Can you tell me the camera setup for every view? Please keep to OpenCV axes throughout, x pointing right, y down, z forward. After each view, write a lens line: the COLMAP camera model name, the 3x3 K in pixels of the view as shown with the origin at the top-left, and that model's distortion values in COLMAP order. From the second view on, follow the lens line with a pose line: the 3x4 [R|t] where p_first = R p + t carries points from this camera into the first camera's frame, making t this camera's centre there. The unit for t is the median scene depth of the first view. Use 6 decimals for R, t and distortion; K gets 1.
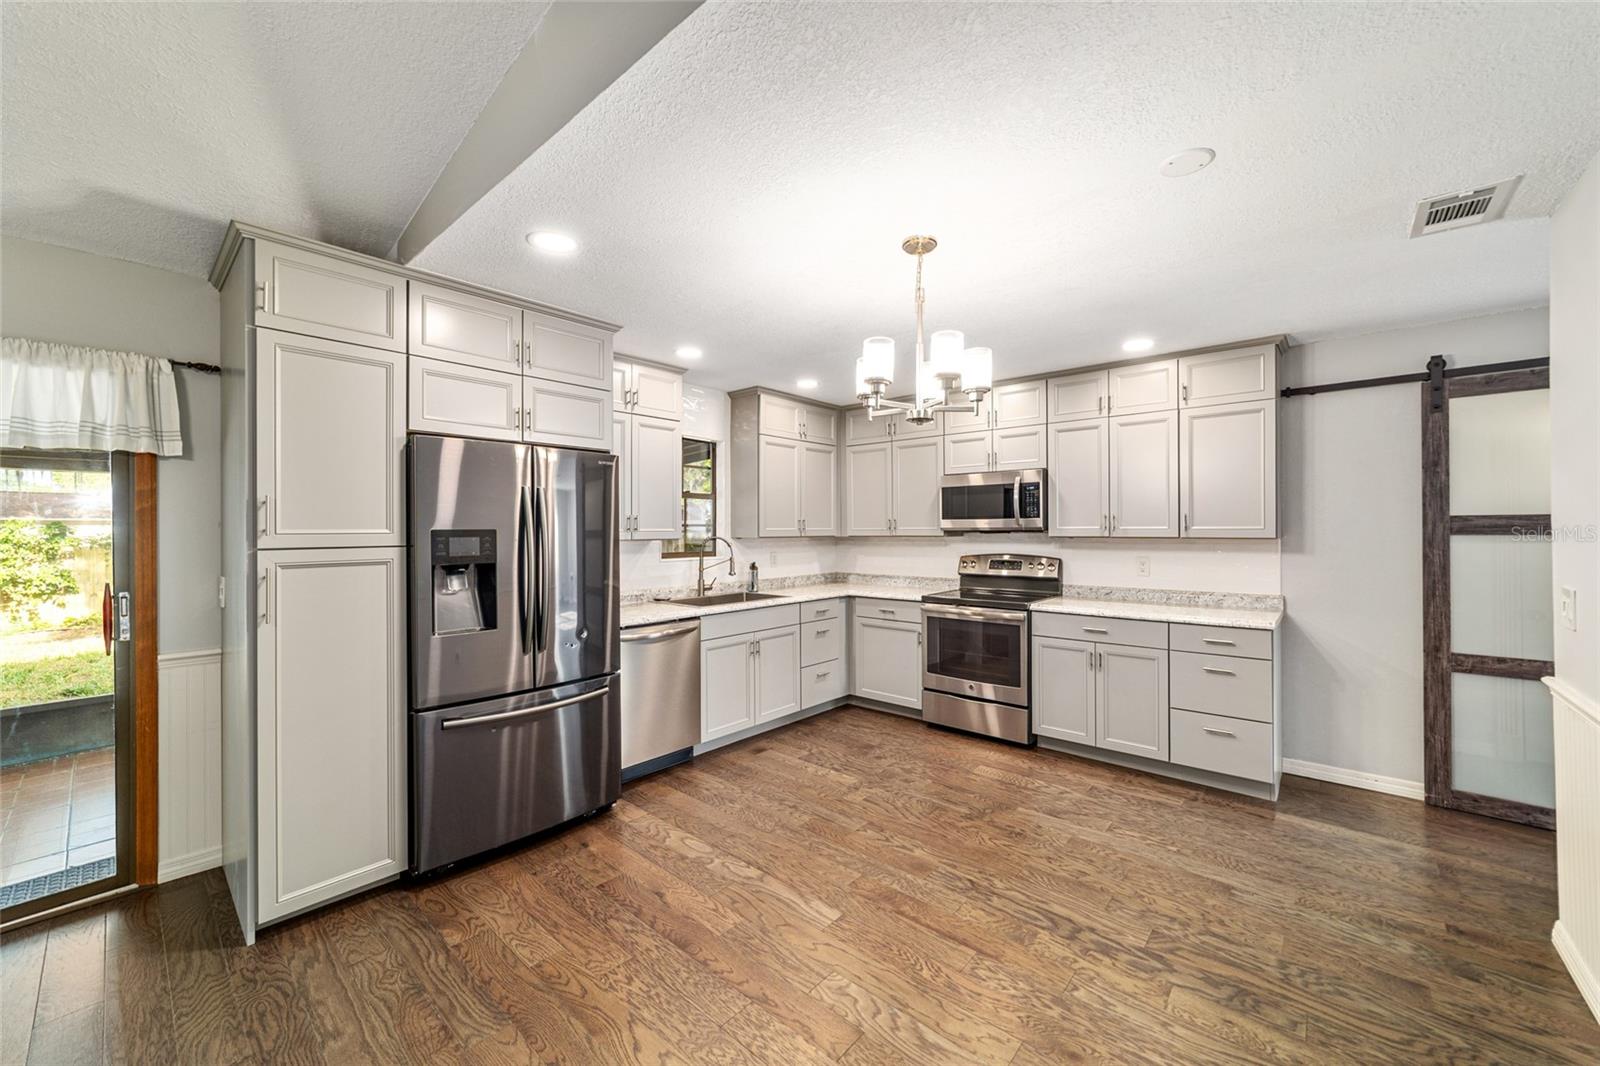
lens RADIAL K [[615.1, 0, 802.6], [0, 615.1, 531.9], [0, 0, 1]] dist [-0.015809, 0.007202]
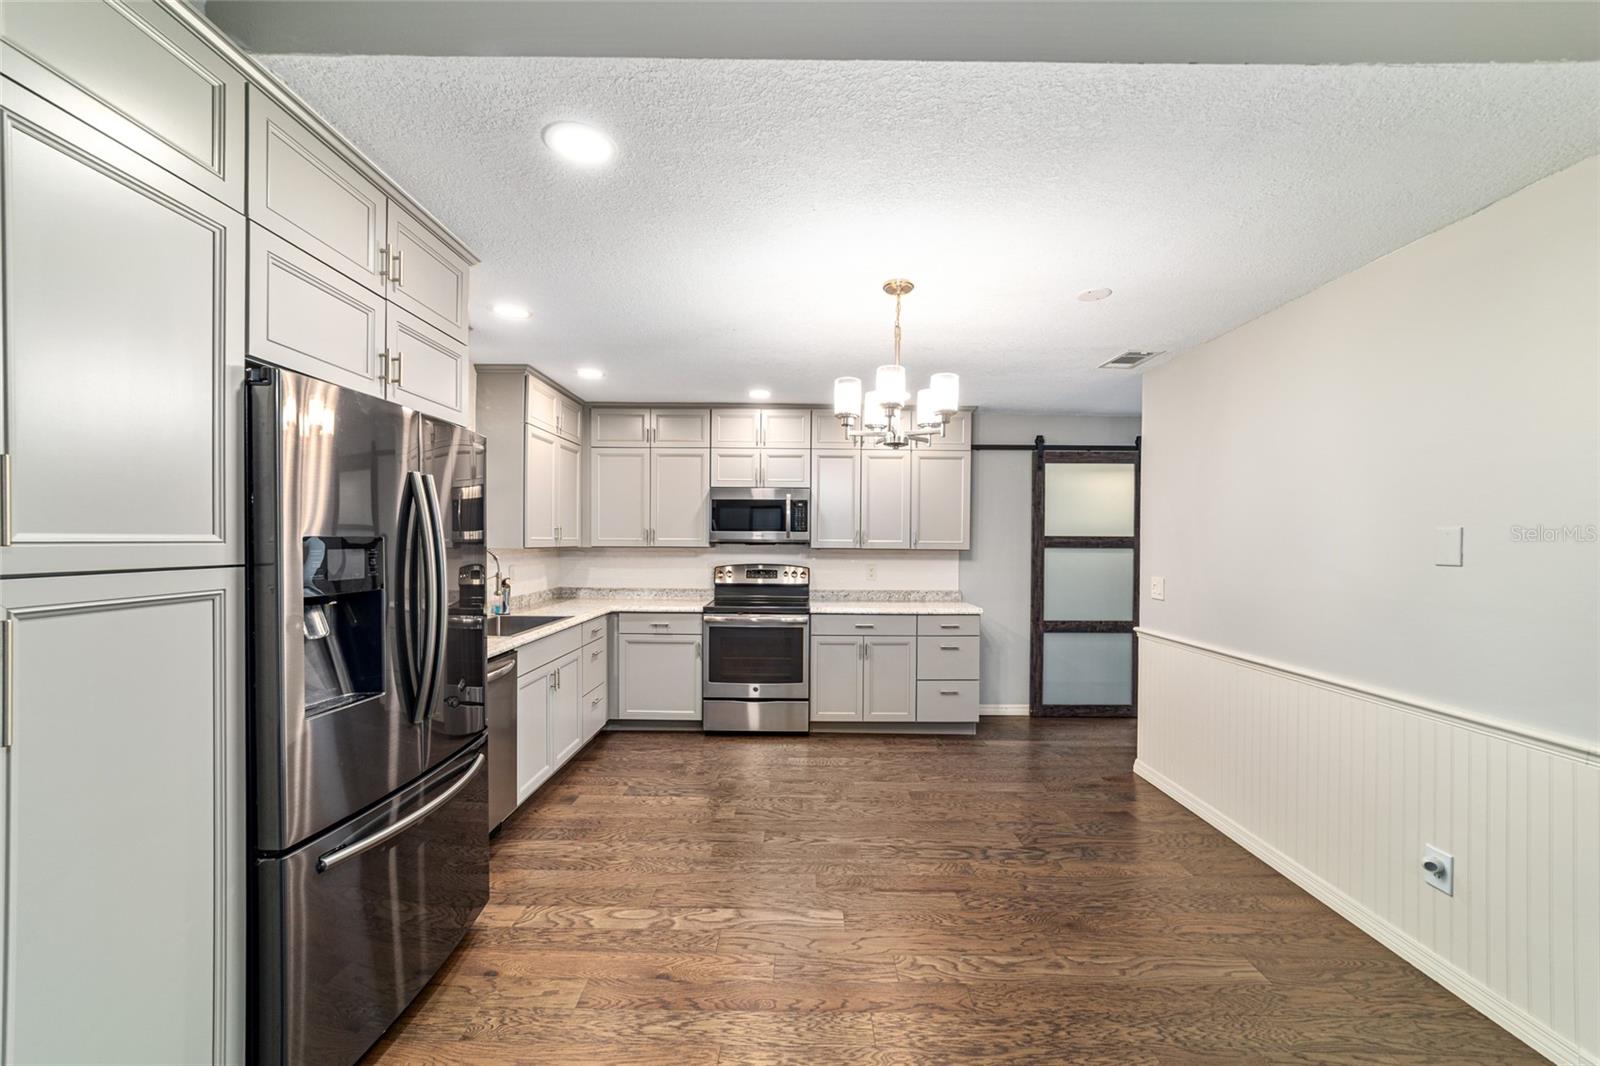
lens RADIAL K [[615.1, 0, 801.5], [0, 615.1, 552.5], [0, 0, 1]] dist [-0.015809, 0.007202]
pose [[0.753729, -0.003120, 0.657178, -0.473623], [-0.008158, 0.999867, 0.014103, -0.000663], [-0.657135, -0.015991, 0.753604, 0.189291]]
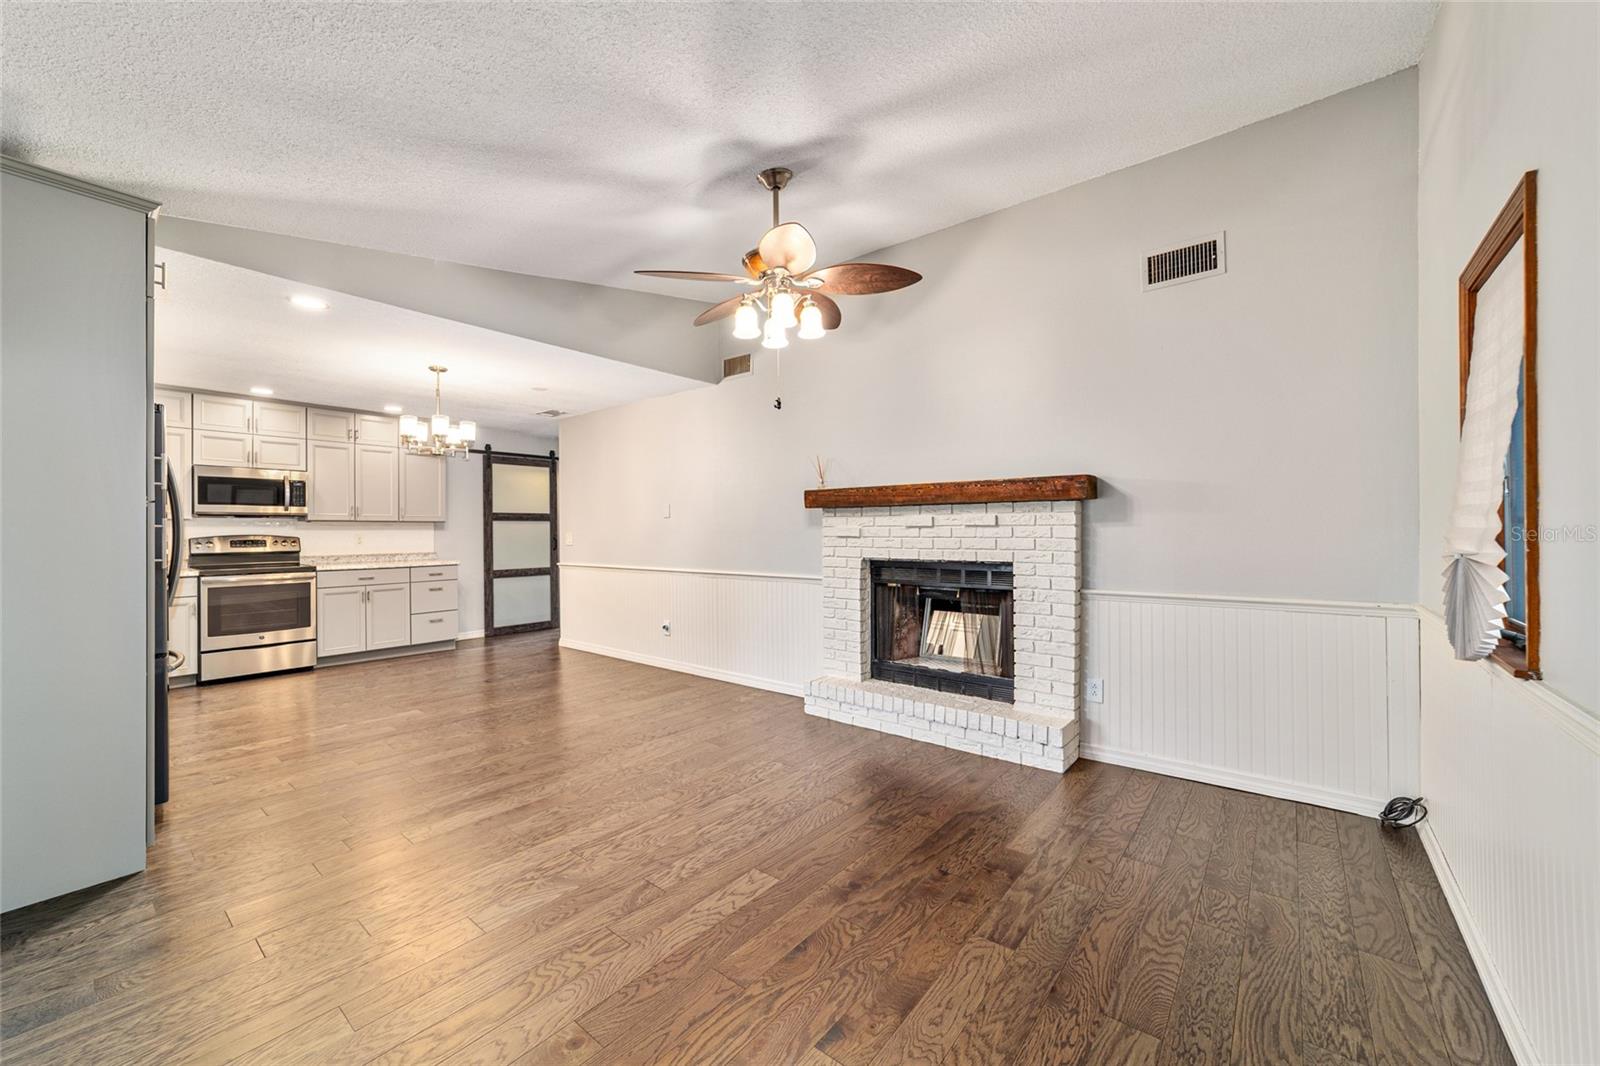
lens RADIAL K [[615.1, 0, 789.5], [0, 615.1, 522.5], [0, 0, 1]] dist [-0.015809, 0.007202]
pose [[-0.029355, 0.016494, 0.999433, -1.319605], [0.010778, 0.999811, -0.016183, 0.061484], [-0.999511, 0.010297, -0.029527, -0.073546]]
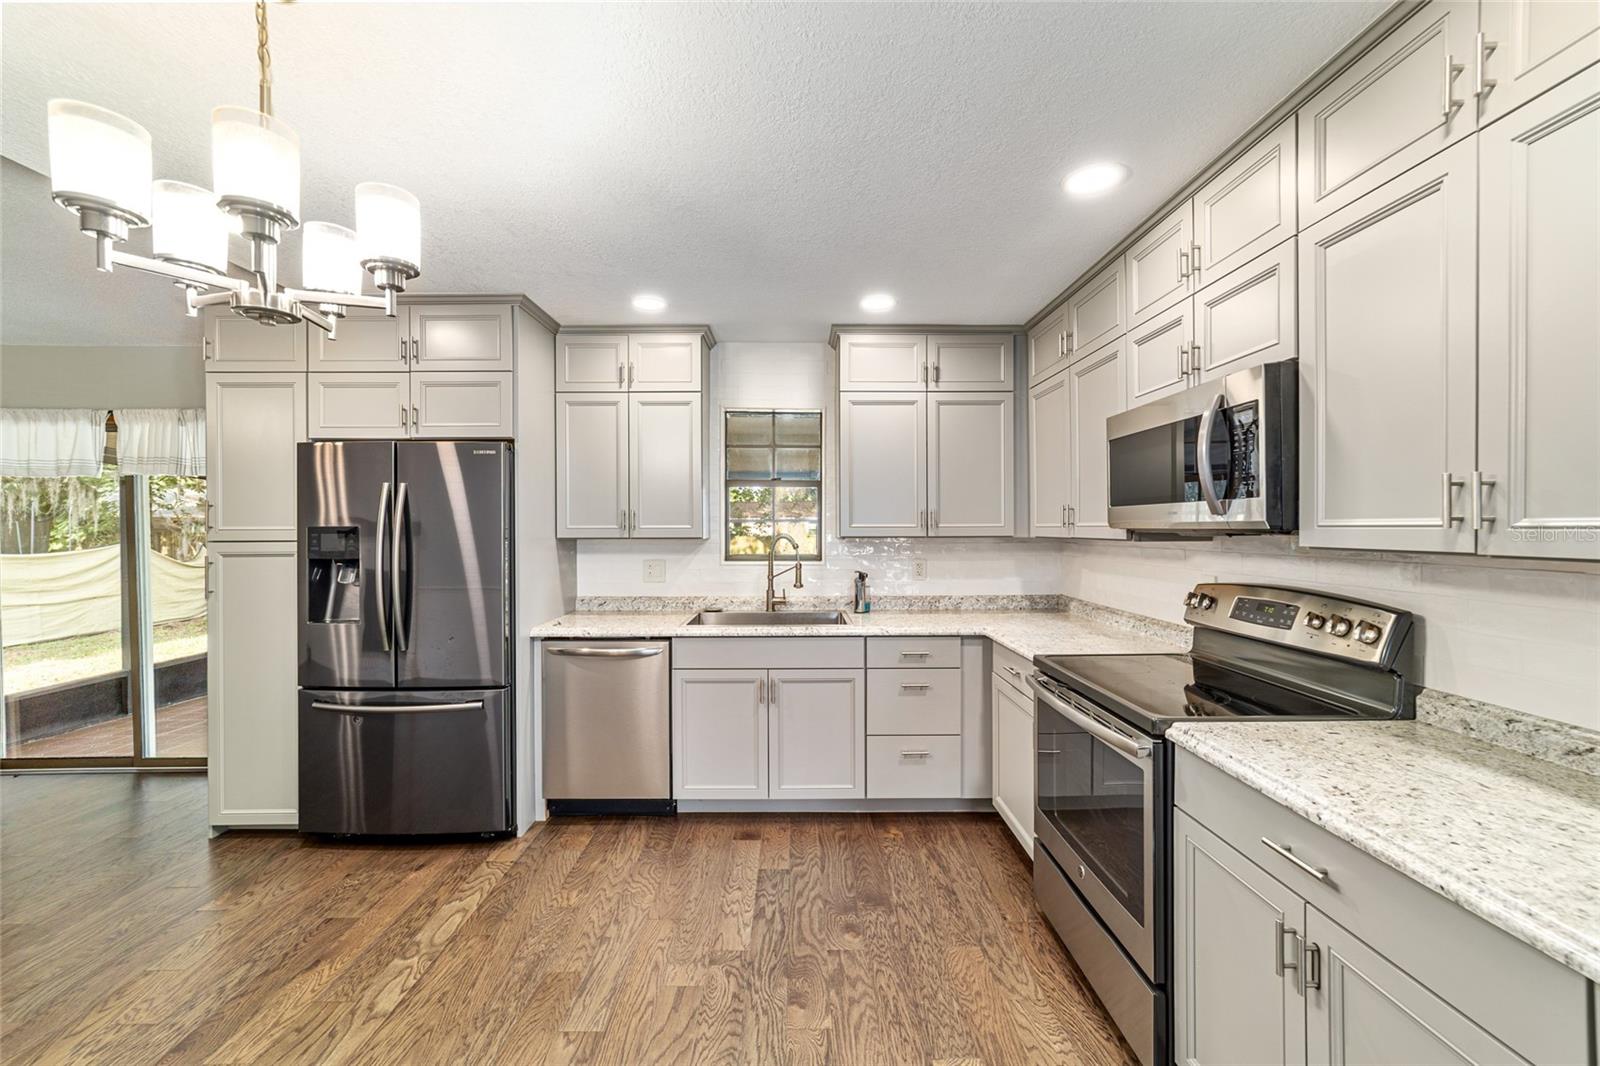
lens RADIAL K [[615.1, 0, 799.1], [0, 615.1, 530.2], [0, 0, 1]] dist [-0.015809, 0.007202]
pose [[0.662945, 0.005536, -0.748648, 0.612947], [-0.001798, 0.999982, 0.005803, -0.004604], [0.748666, -0.002501, 0.662943, 0.702182]]
